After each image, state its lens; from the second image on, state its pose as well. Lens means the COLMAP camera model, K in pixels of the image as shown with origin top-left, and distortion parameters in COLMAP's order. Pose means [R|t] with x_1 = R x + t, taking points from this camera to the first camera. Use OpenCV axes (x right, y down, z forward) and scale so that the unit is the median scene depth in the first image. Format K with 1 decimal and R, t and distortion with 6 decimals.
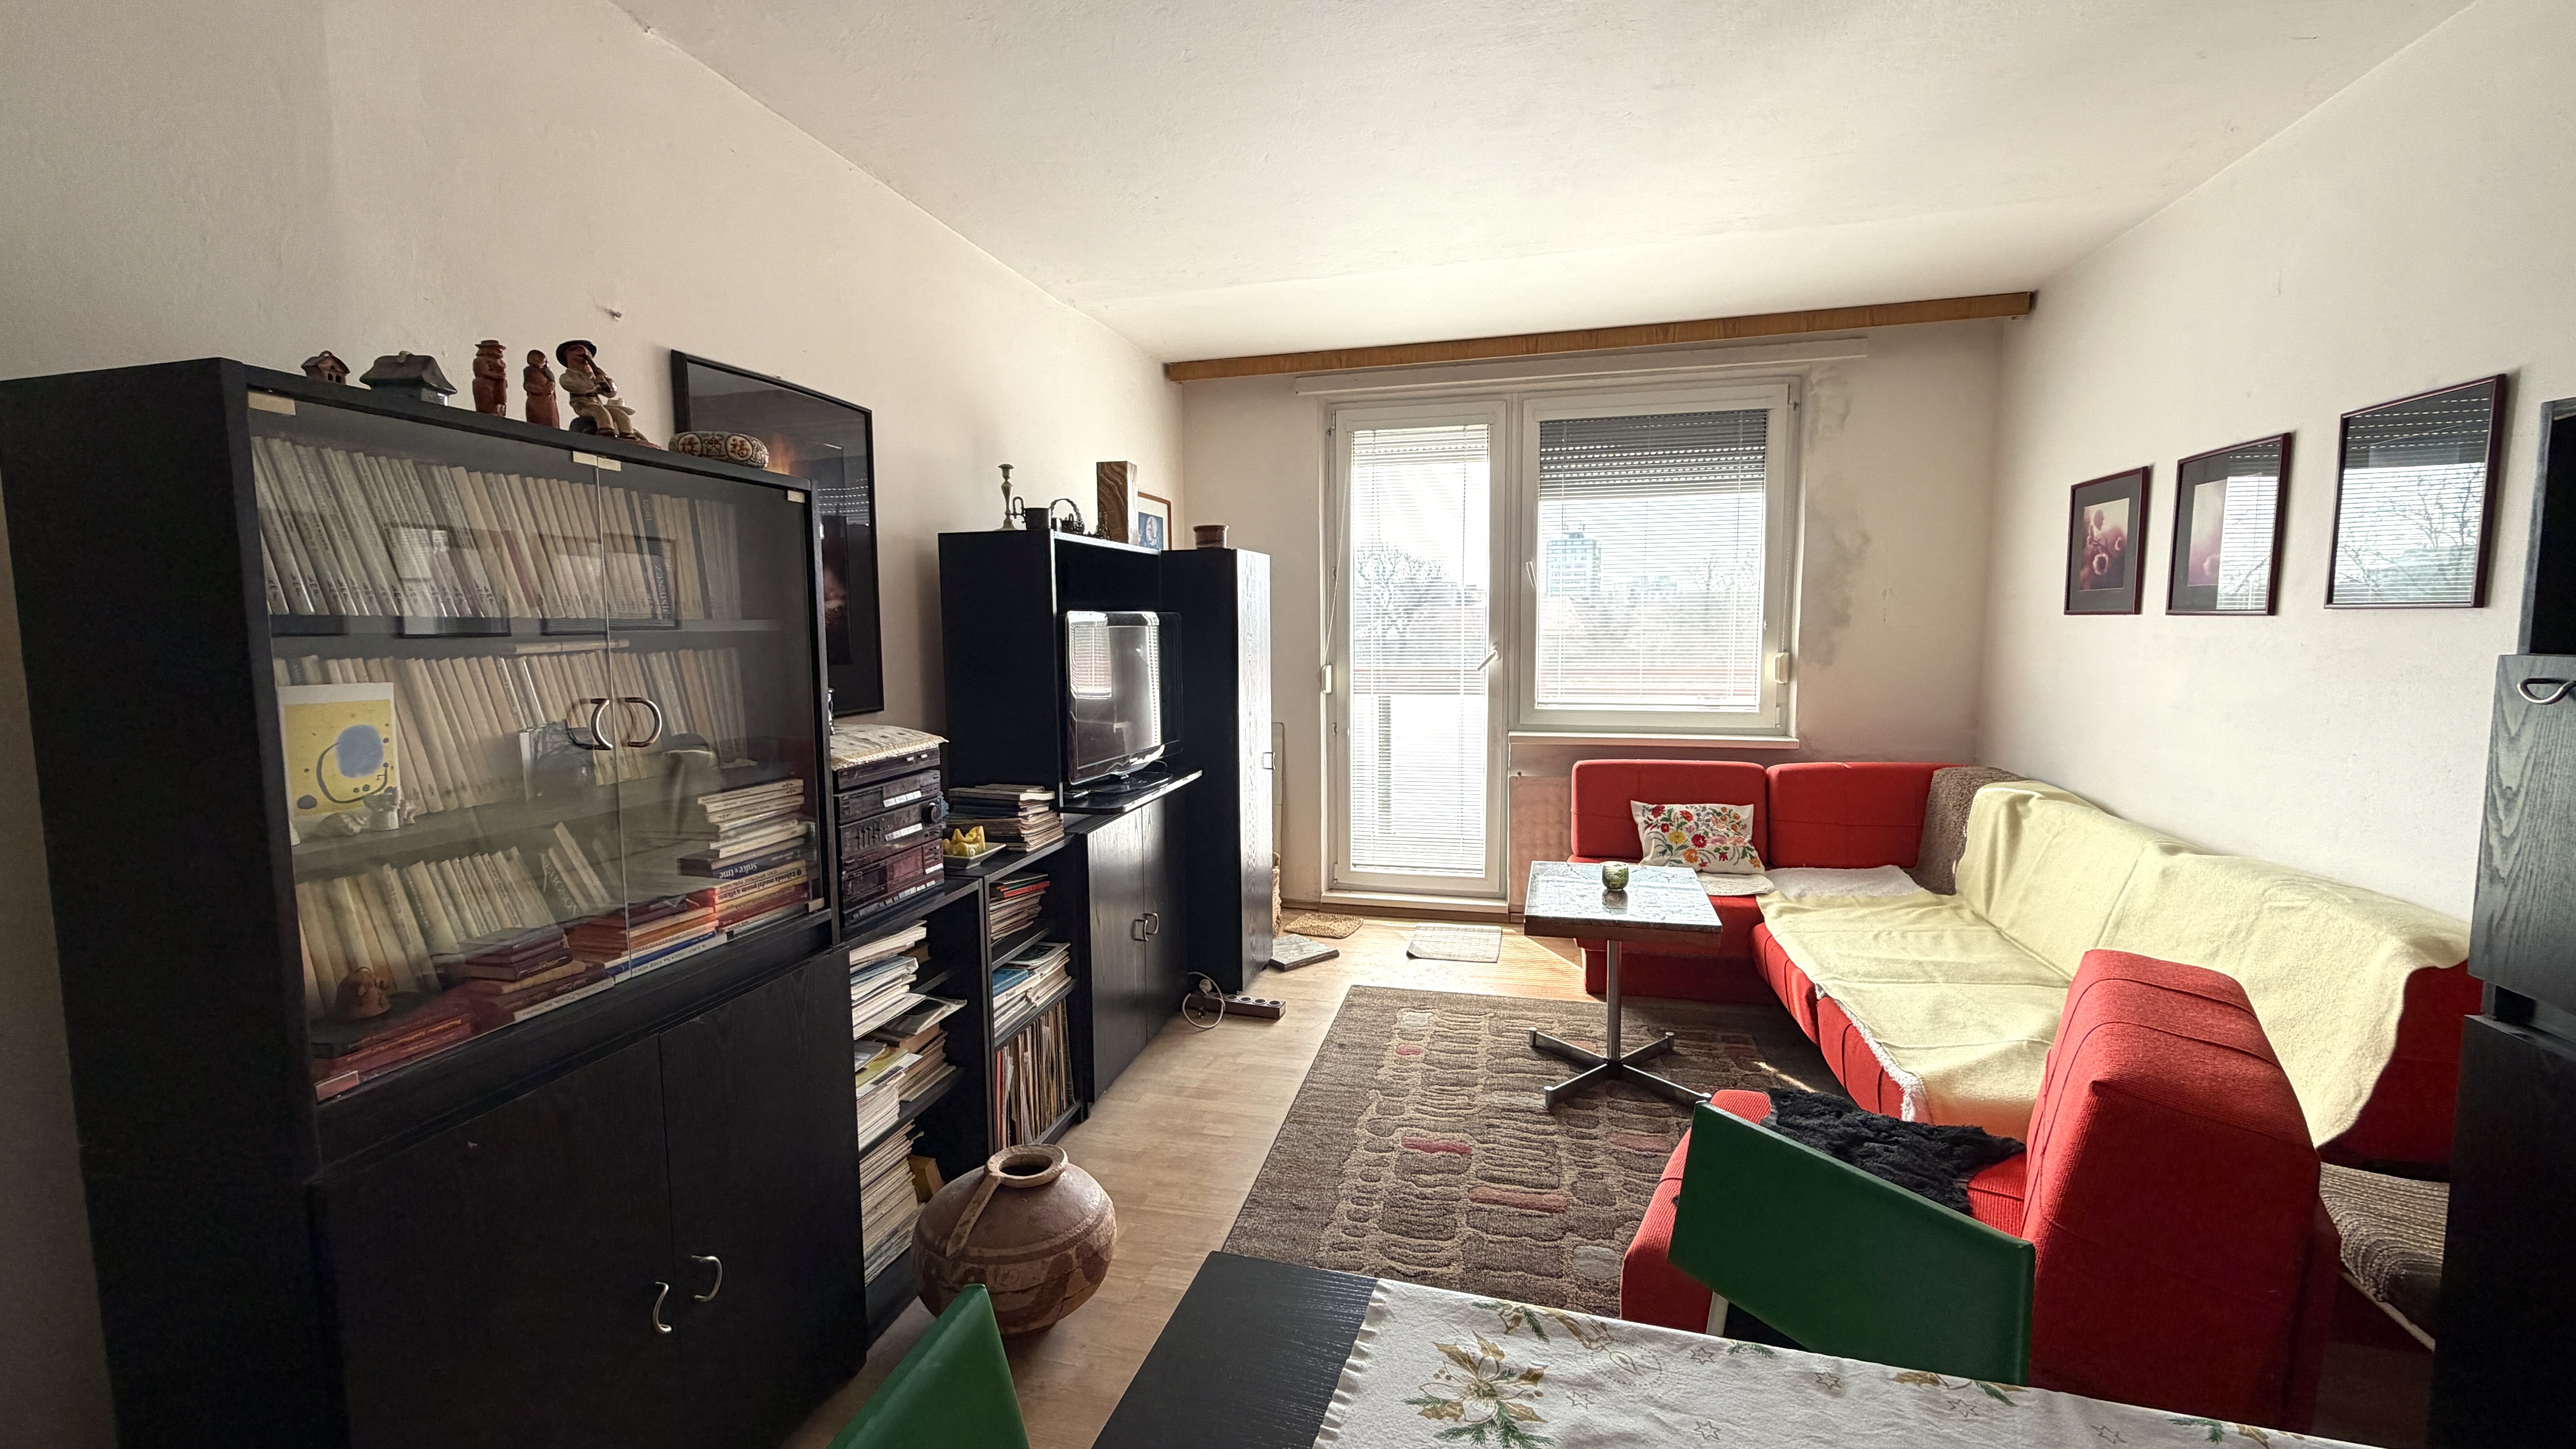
lens RADIAL K [[1019.2, 0, 1281.3], [0, 1019.2, 722.1], [0, 0, 1]] dist [0.000990, 0.000434]
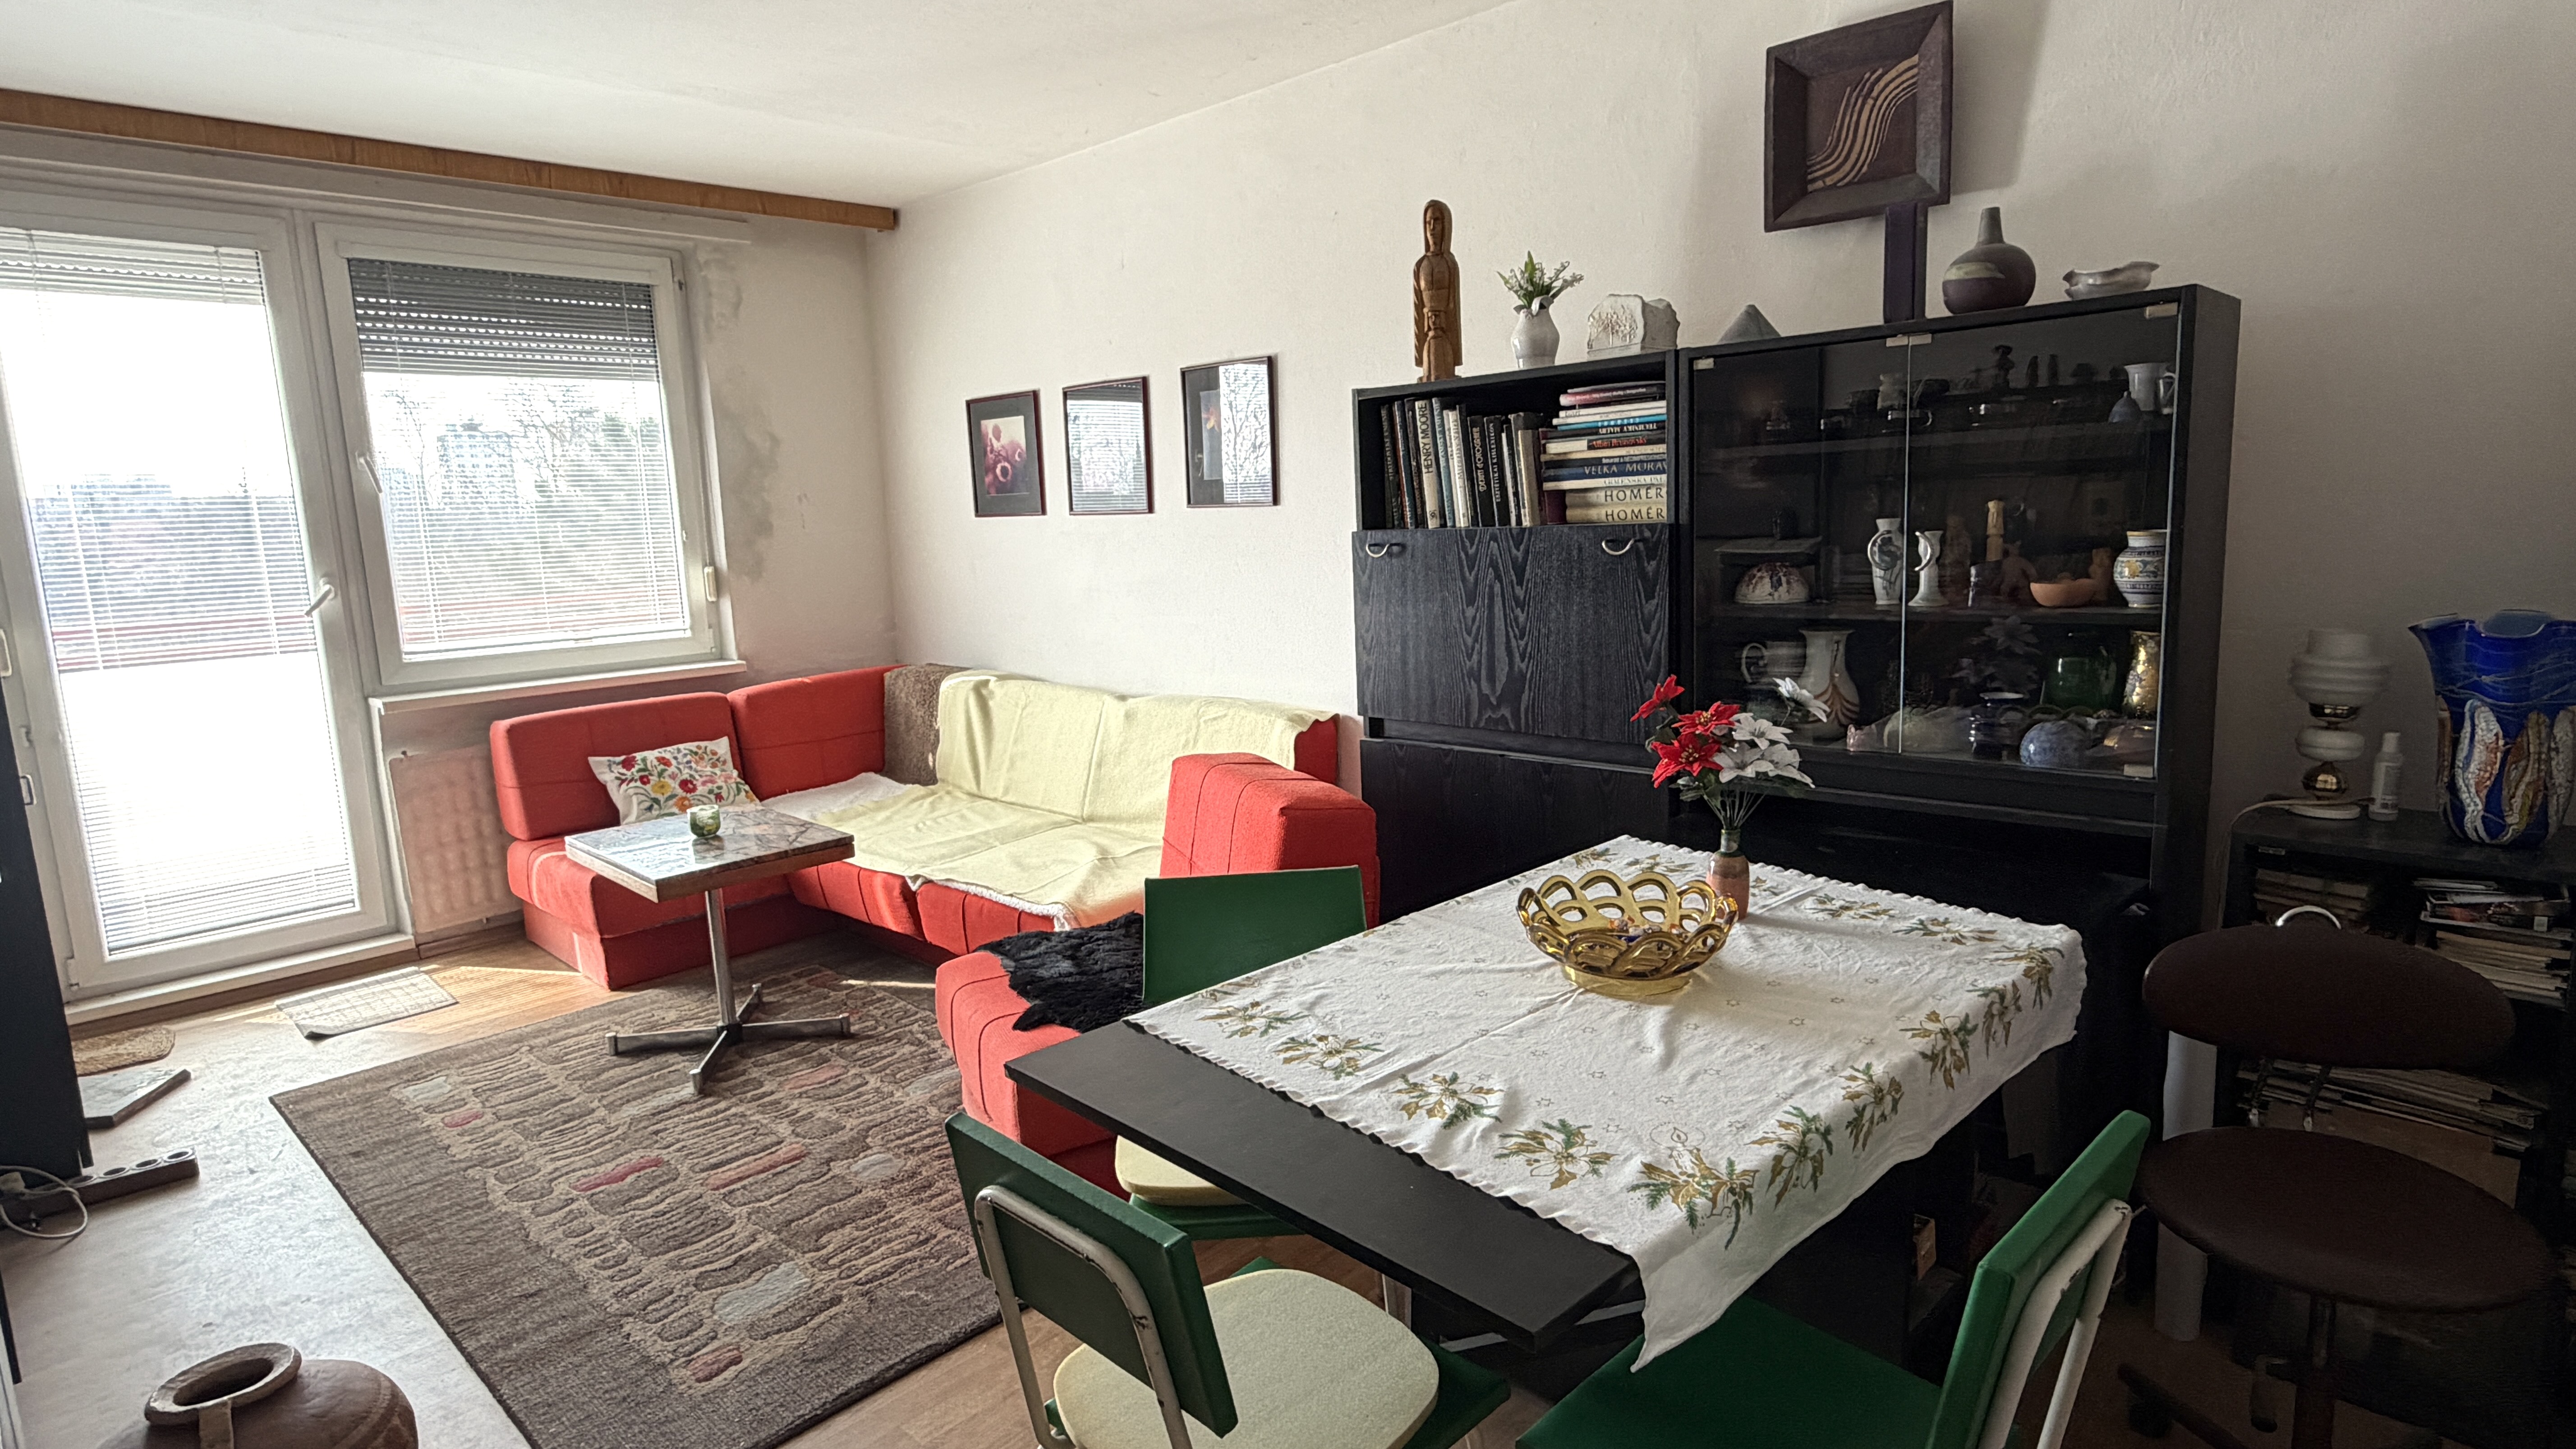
lens RADIAL K [[1342.3, 0, 1276.4], [0, 1342.3, 721.7], [0, 0, 1]] dist [-0.000287, -0.000505]
pose [[0.503349, -0.147010, 0.851486, -0.327200], [0.114495, 0.988079, 0.102910, 0.001985], [-0.856464, 0.045691, 0.514180, -0.023186]]
